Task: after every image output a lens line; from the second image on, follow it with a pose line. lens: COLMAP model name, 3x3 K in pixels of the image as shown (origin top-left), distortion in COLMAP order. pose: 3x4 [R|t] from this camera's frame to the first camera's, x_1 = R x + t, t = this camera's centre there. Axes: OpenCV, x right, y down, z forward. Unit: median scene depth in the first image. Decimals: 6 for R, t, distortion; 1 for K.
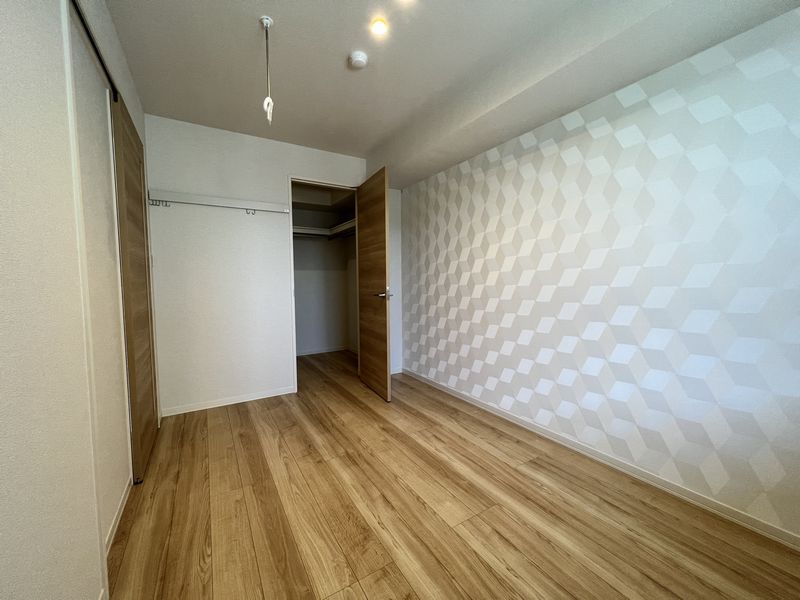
lens RADIAL K [[317.8, 0, 401.4], [0, 317.8, 299.8], [0, 0, 1]] dist [-0.012618, -0.000704]
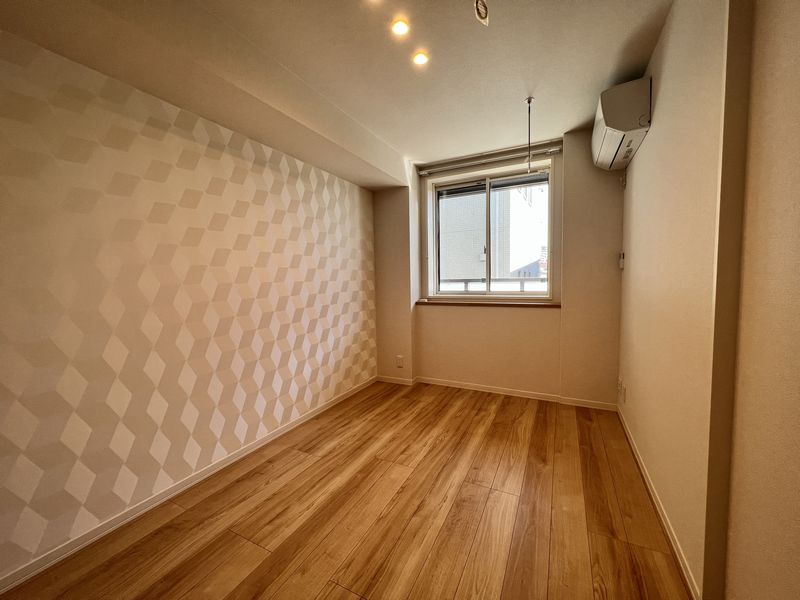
lens RADIAL K [[317.8, 0, 397.5], [0, 317.8, 298.6], [0, 0, 1]] dist [-0.012618, -0.000704]
pose [[-0.508696, -0.036624, 0.860167, -0.758167], [0.078996, 0.992895, 0.088993, -0.114984], [-0.857314, 0.113220, -0.502189, 1.312995]]
